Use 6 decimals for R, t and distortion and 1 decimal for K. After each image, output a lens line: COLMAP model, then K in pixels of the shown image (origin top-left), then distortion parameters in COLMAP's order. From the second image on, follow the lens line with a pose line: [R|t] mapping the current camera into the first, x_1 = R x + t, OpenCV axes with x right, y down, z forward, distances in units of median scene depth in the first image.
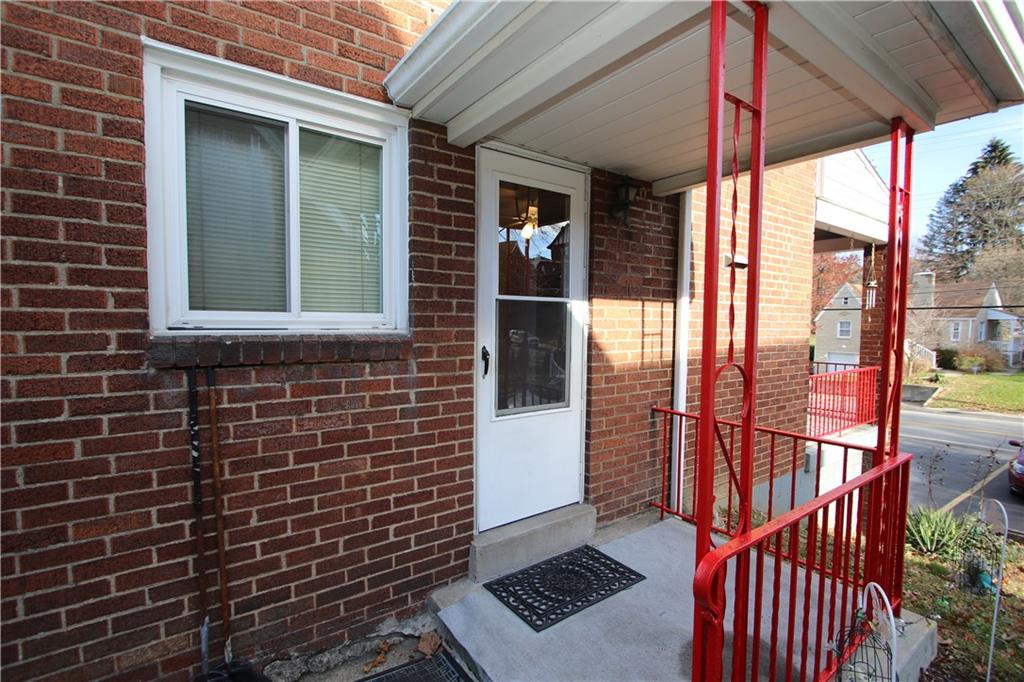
lens RADIAL K [[471.8, 0, 509.8], [0, 471.8, 343.3], [0, 0, 1]] dist [-0.018126, 0.000467]
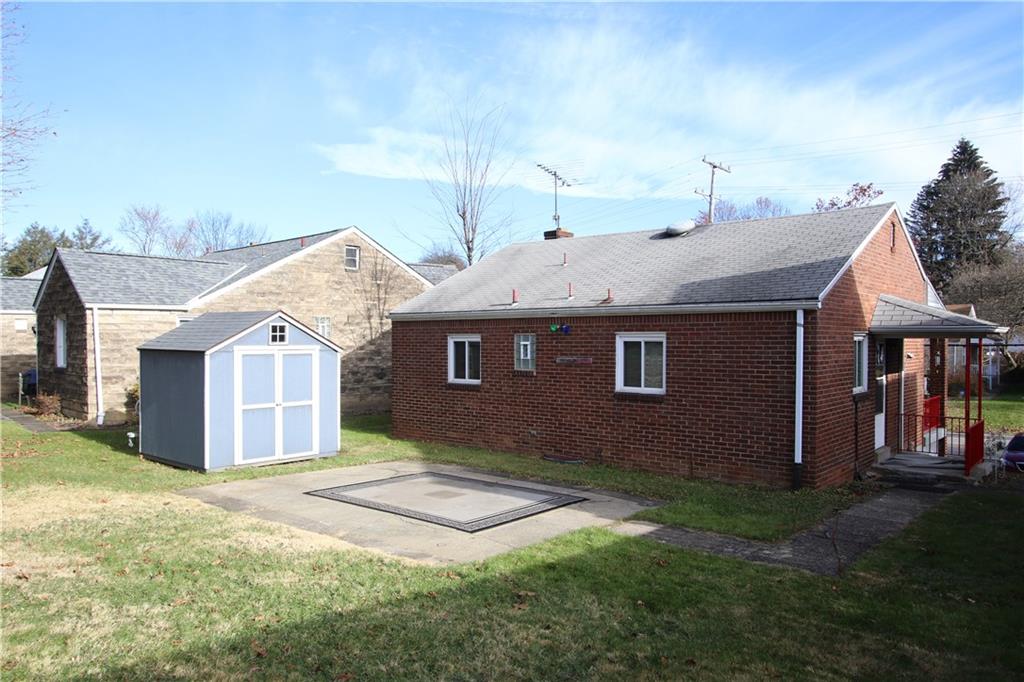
lens RADIAL K [[726.6, 0, 510.6], [0, 726.6, 341.7], [0, 0, 1]] dist [0.012197, 0.006528]
pose [[0.978259, -0.007115, 0.207267, -0.129630], [0.014140, 0.999374, -0.032432, -0.011420], [-0.206906, 0.034658, 0.977747, -0.217638]]
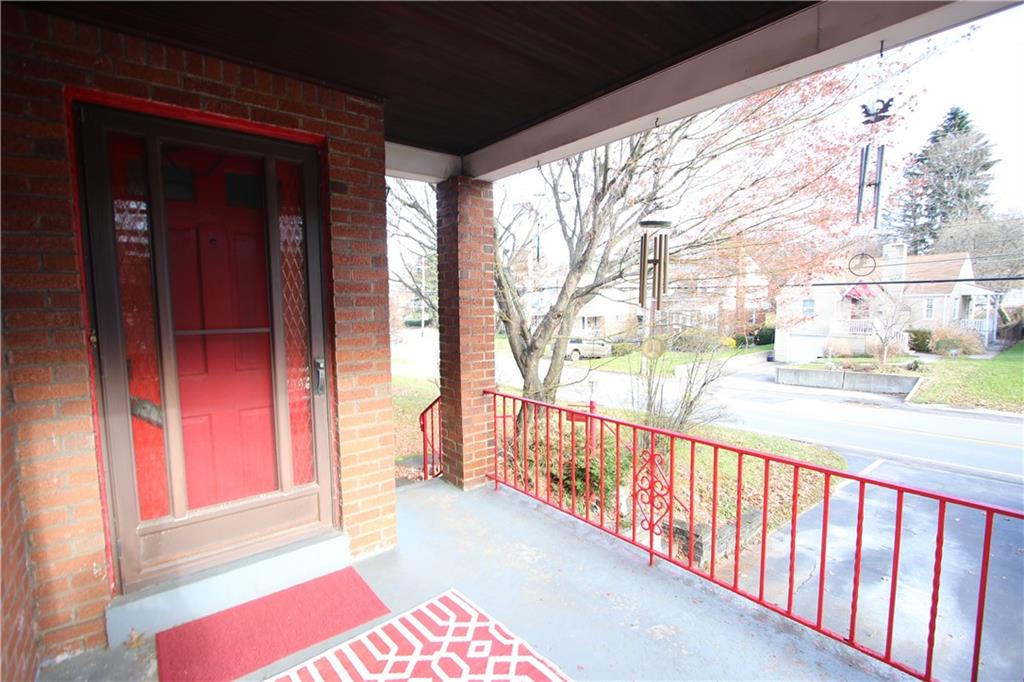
lens RADIAL K [[471.8, 0, 516.3], [0, 471.8, 342.6], [0, 0, 1]] dist [-0.018126, 0.000467]
pose [[0.996746, -0.021333, 0.077734, 0.061543], [0.018344, 0.999072, 0.038971, -0.006024], [-0.078493, -0.037419, 0.996212, 0.102903]]
